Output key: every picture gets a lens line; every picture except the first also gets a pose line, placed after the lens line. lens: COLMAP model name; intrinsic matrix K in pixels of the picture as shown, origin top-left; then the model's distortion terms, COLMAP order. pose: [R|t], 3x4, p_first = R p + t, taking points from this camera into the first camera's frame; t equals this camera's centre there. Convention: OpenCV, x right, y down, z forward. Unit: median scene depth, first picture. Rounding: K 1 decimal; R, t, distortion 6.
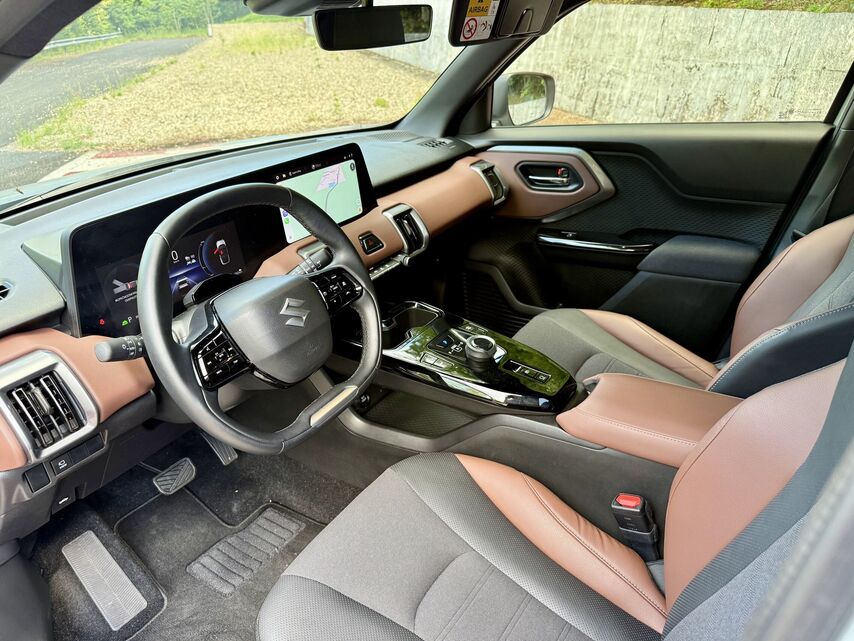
lens RADIAL K [[599.0, 0, 429.1], [0, 599.0, 323.0], [0, 0, 1]] dist [0.112420, -0.166631]
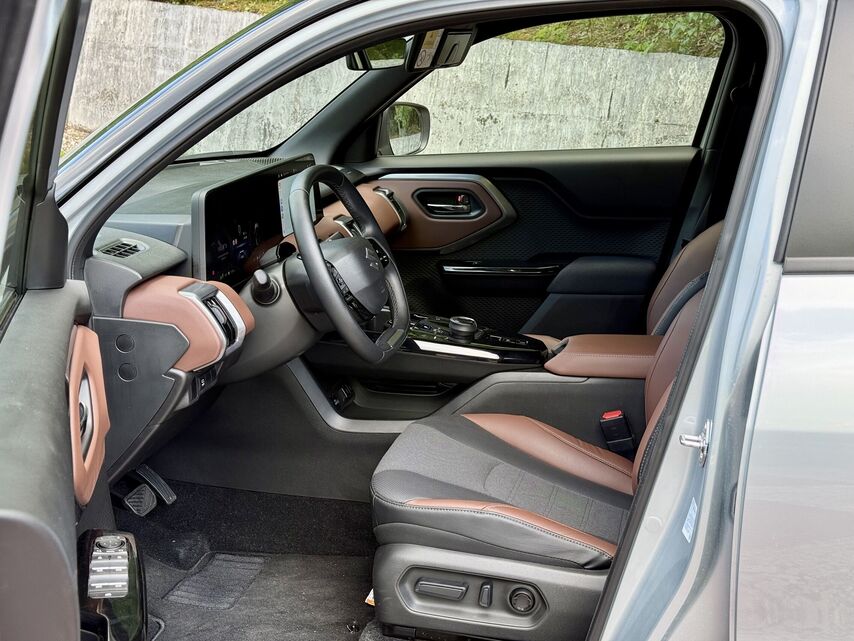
lens RADIAL K [[1200.8, 0, 426.9], [0, 1200.8, 316.5], [0, 0, 1]] dist [0.183254, -0.379330]
pose [[0.933817, -0.032381, 0.356281, -0.685549], [0.114872, 0.970299, -0.212895, 0.439461], [-0.338806, 0.239732, 0.909802, -0.892398]]
